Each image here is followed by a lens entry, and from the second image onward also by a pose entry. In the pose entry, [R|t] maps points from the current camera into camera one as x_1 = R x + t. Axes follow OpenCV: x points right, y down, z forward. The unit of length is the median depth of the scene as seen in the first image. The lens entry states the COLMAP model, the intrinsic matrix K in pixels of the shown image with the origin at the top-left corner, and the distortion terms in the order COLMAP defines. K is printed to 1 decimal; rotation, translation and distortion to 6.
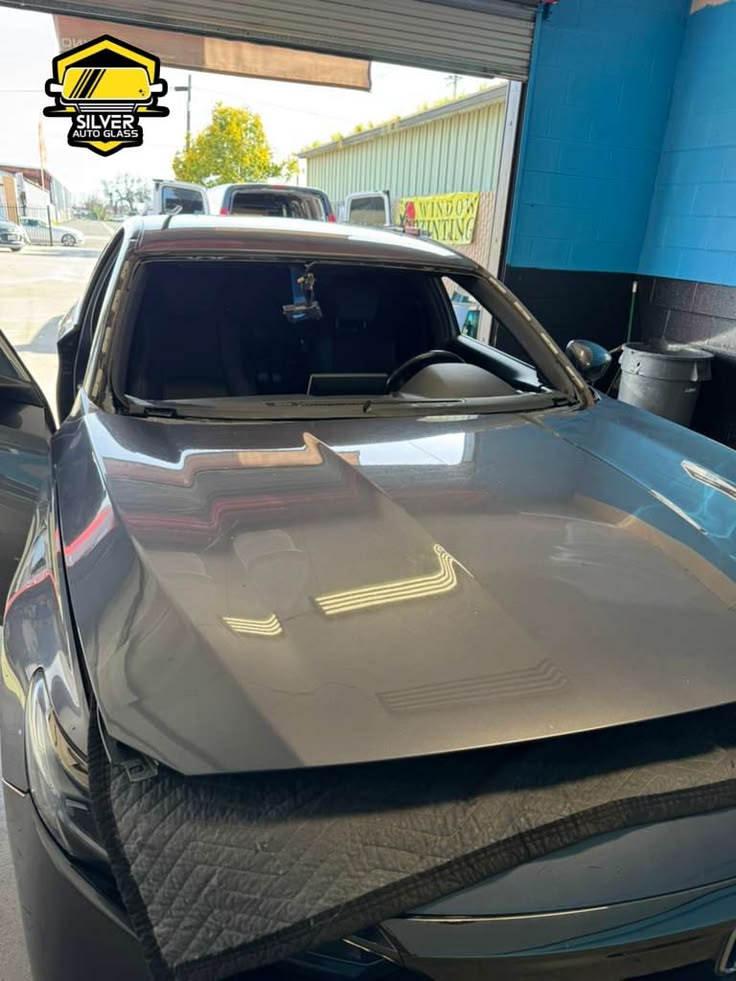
lens RADIAL K [[710.8, 0, 368.0], [0, 710.8, 490.5], [0, 0, 1]] dist [0.010762, 0.007246]
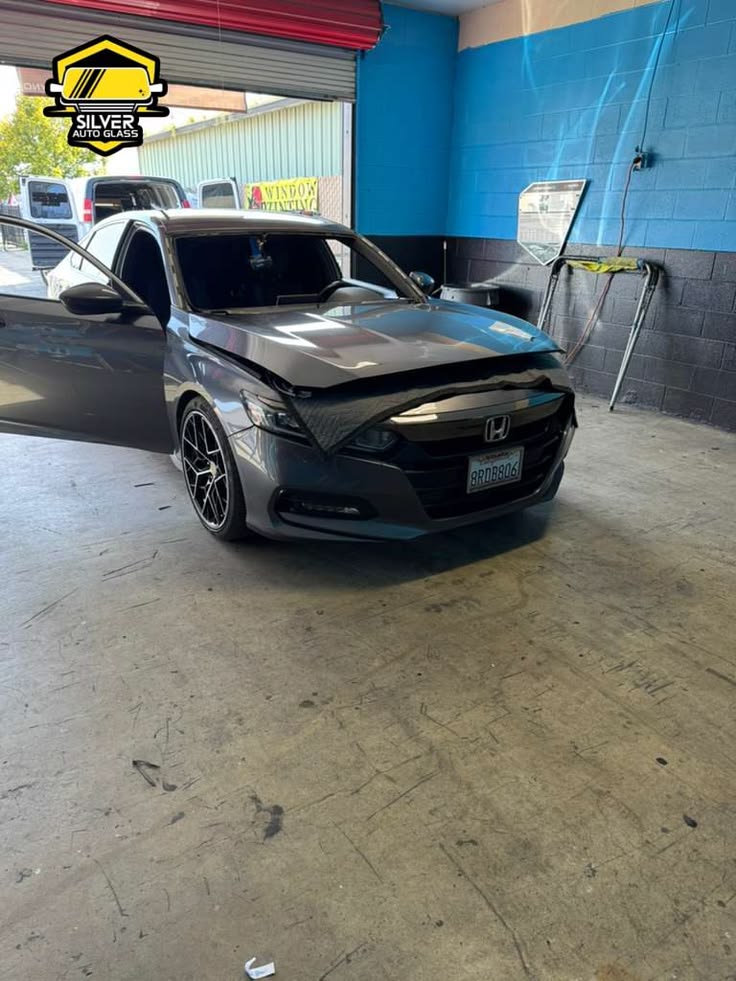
lens RADIAL K [[684.2, 0, 368.0], [0, 684.2, 490.5], [0, 0, 1]] dist [-0.001958, 0.000066]
pose [[0.970830, -0.129435, 0.201831, -0.120660], [0.121046, 0.991208, 0.053423, 0.116153], [-0.206971, -0.027434, 0.977962, -0.337153]]
